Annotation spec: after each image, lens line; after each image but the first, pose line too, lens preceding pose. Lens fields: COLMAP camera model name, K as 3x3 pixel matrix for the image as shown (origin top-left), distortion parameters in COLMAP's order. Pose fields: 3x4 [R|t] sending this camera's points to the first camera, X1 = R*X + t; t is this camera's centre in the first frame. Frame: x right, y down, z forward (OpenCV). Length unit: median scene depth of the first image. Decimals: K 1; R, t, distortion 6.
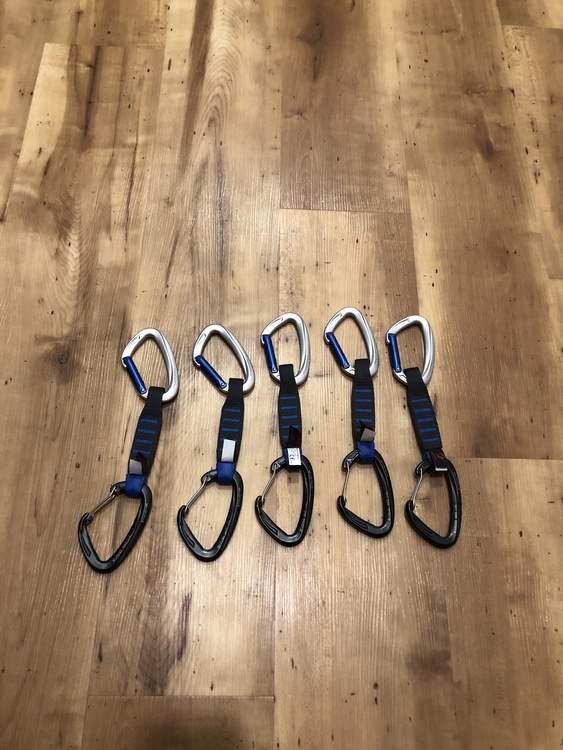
lens RADIAL K [[612.9, 0, 281.5], [0, 612.9, 375.0], [0, 0, 1]] dist [0.001903, 0.010061]
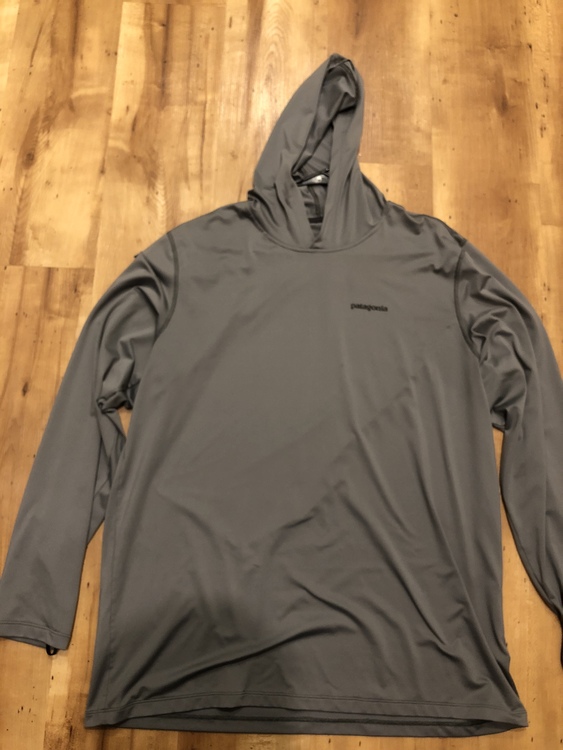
lens RADIAL K [[612.9, 0, 281.5], [0, 612.9, 375.0], [0, 0, 1]] dist [0.001903, 0.010061]
pose [[0.999175, 0.020755, -0.034919, -0.037544], [-0.013674, 0.981303, 0.191981, -0.089513], [0.038250, -0.191345, 0.980777, -0.290105]]
